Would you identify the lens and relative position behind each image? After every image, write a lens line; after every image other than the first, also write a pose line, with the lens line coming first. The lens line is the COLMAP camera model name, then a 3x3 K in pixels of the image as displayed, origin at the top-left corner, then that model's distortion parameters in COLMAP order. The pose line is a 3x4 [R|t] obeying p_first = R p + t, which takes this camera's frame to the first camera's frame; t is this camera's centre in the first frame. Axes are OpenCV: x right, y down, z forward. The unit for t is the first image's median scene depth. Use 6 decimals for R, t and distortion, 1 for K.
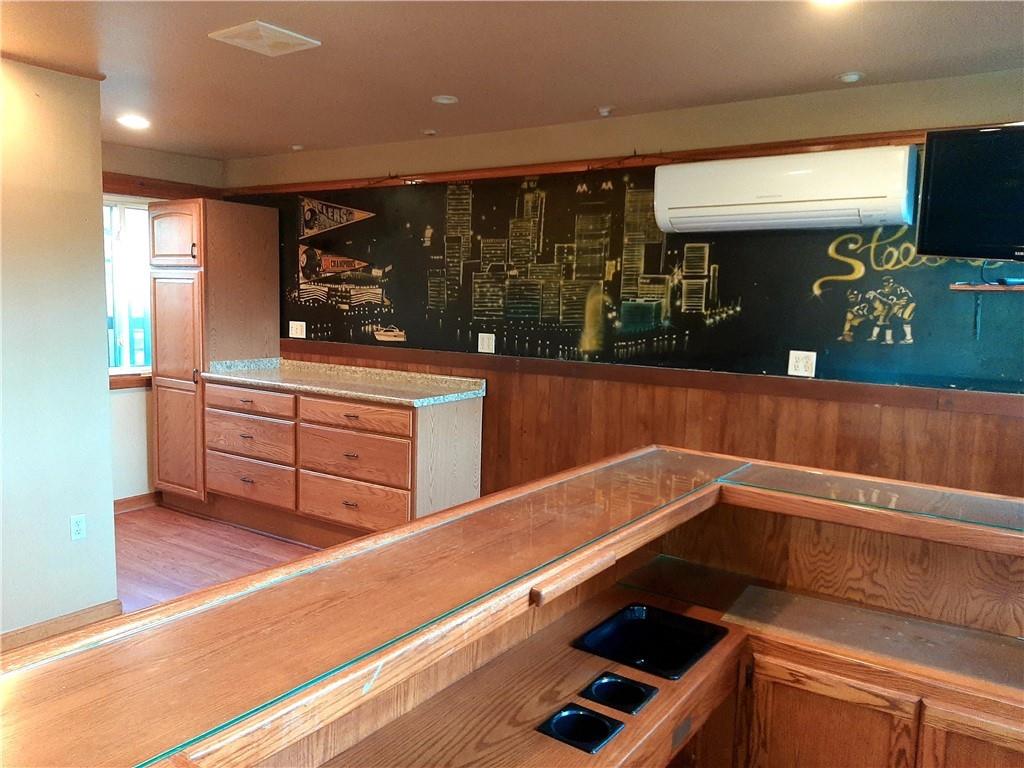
lens RADIAL K [[779.0, 0, 512.0], [0, 779.0, 384.0], [0, 0, 1]] dist [0.091215, -0.183583]
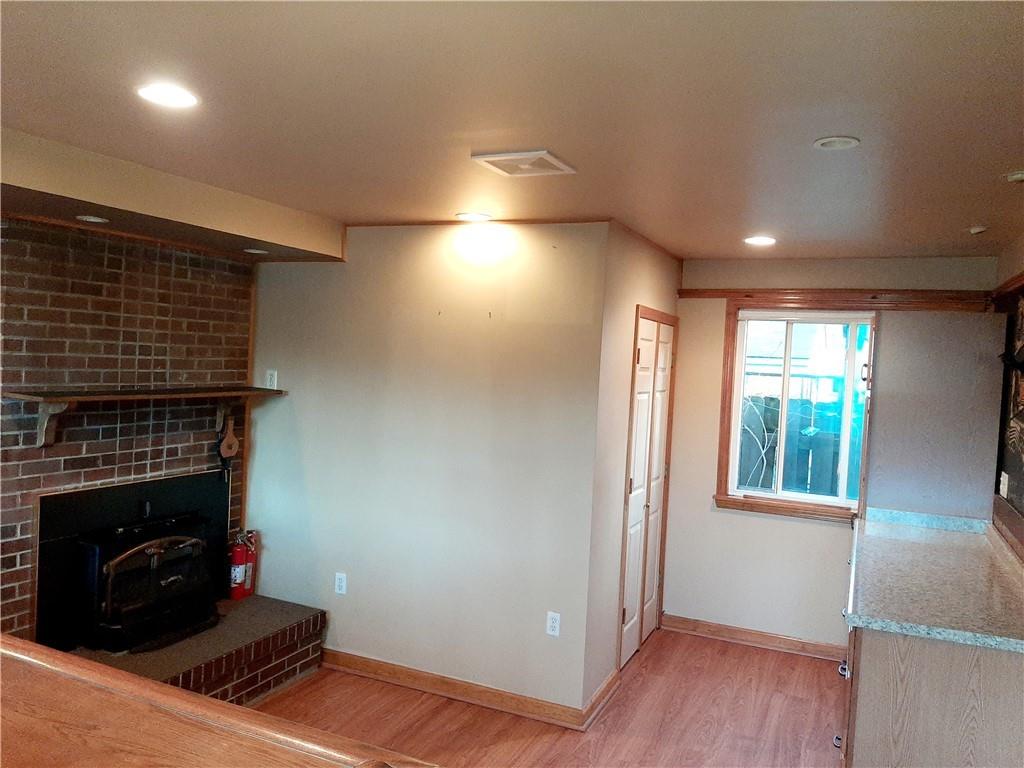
lens RADIAL K [[779.0, 0, 512.0], [0, 779.0, 384.0], [0, 0, 1]] dist [0.091215, -0.183583]
pose [[0.182109, 0.021306, -0.983048, 0.415999], [-0.152788, 0.988235, -0.006886, -0.111118], [0.971335, 0.151452, 0.183222, 0.563719]]
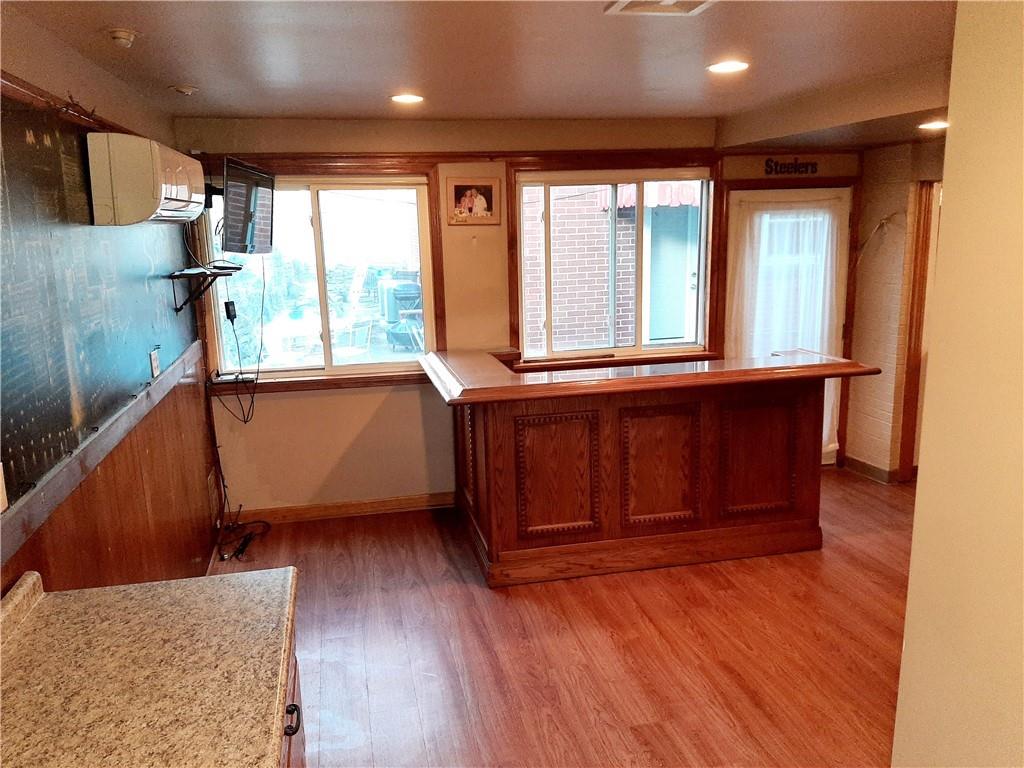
lens RADIAL K [[779.0, 0, 512.0], [0, 779.0, 384.0], [0, 0, 1]] dist [0.091215, -0.183583]
pose [[-0.730189, -0.142248, 0.668273, -0.507577], [0.084815, 0.951651, 0.295241, -0.210839], [-0.677960, 0.272261, -0.682821, 1.139196]]
